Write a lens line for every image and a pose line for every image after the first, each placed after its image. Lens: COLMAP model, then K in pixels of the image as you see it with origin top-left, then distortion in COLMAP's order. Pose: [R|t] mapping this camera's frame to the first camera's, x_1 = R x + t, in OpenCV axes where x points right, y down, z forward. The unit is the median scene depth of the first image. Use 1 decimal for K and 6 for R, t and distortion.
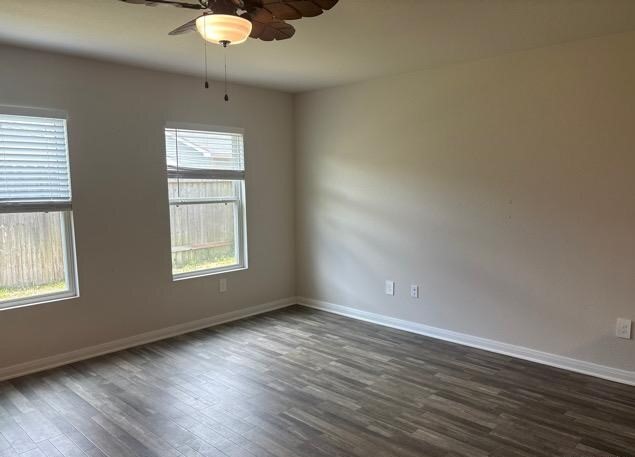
lens RADIAL K [[485.5, 0, 320.7], [0, 485.5, 236.1], [0, 0, 1]] dist [0.024076, -0.023167]
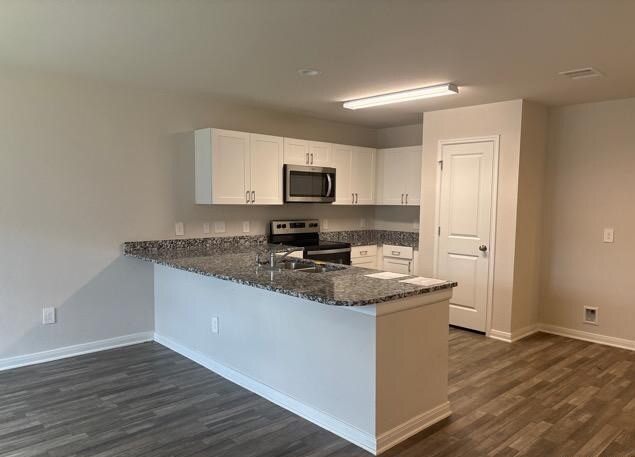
lens RADIAL K [[485.5, 0, 321.9], [0, 485.5, 232.0], [0, 0, 1]] dist [0.024076, -0.023167]
pose [[0.056251, -0.063575, 0.996391, -0.454702], [0.100781, 0.993235, 0.057684, -0.016586], [-0.993317, 0.097172, 0.062278, 0.193914]]
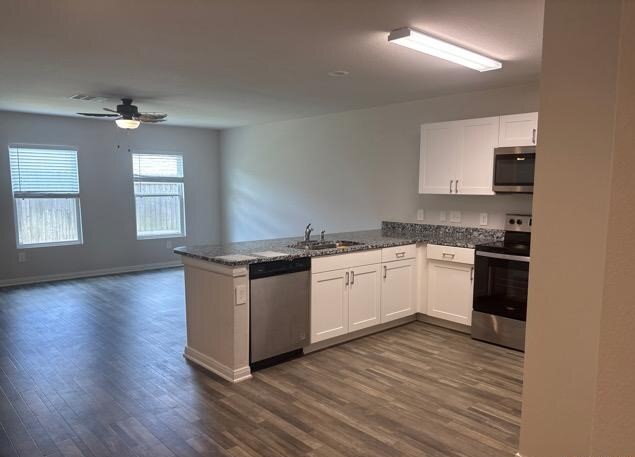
lens RADIAL K [[485.5, 0, 323.0], [0, 485.5, 246.1], [0, 0, 1]] dist [0.024076, -0.023167]
pose [[0.997093, 0.019190, -0.073742, 0.562781], [-0.017974, 0.999692, 0.017125, 0.082215], [0.074048, -0.015750, 0.997130, -0.807521]]
